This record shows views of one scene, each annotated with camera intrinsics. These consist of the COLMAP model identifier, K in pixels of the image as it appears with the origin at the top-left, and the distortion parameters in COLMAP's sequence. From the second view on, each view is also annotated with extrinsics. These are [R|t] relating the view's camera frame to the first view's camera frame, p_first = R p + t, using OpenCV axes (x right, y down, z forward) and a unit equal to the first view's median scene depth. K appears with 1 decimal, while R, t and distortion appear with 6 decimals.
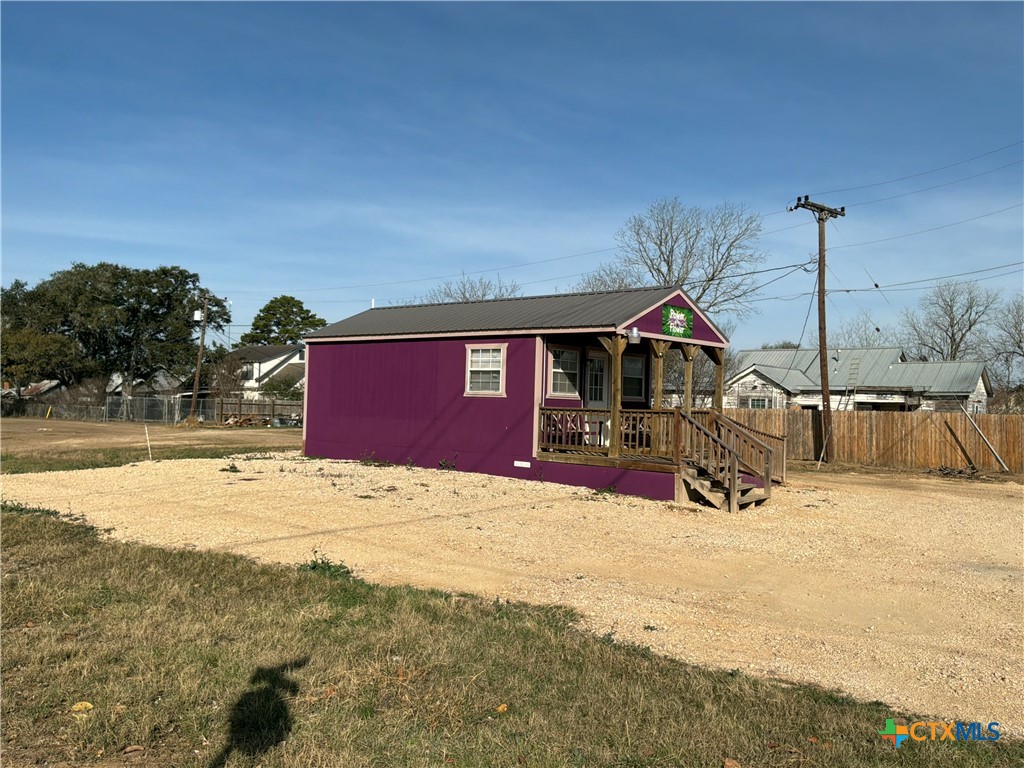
lens RADIAL K [[830.2, 0, 508.7], [0, 830.2, 379.0], [0, 0, 1]] dist [0.062181, -0.056124]
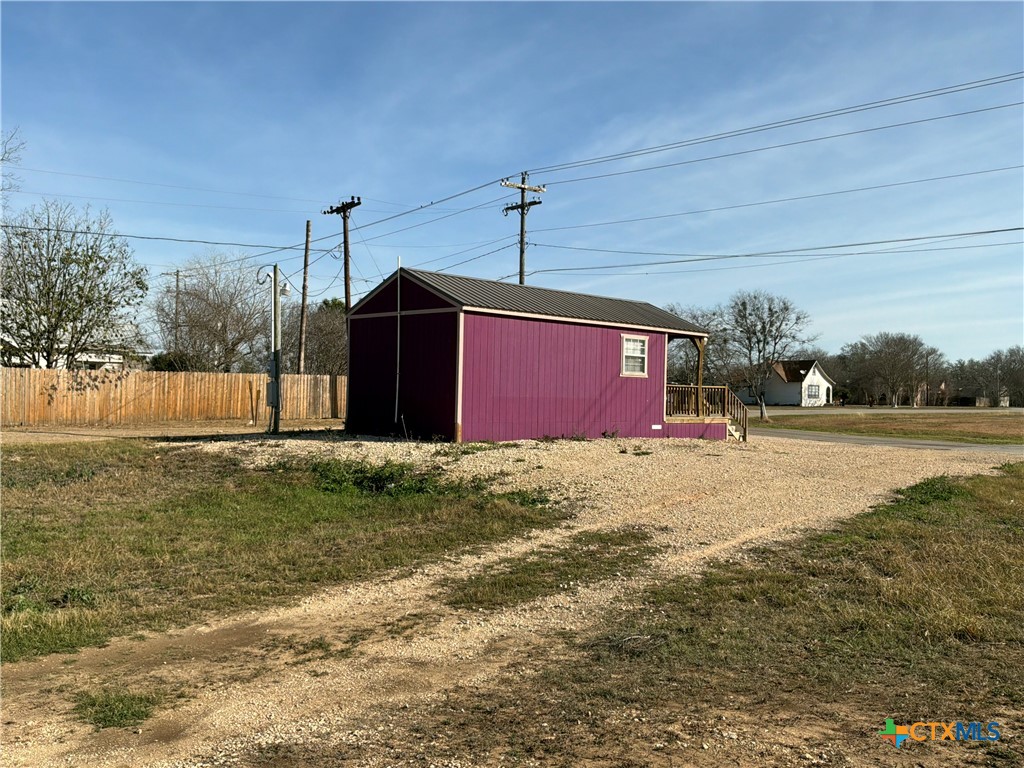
lens RADIAL K [[830.2, 0, 510.5], [0, 830.2, 382.8], [0, 0, 1]] dist [0.062181, -0.056124]
pose [[0.165823, -0.020303, 0.985946, -1.304526], [-0.047871, 0.998444, 0.028611, 0.003057], [-0.984993, -0.051943, 0.164593, 0.973496]]
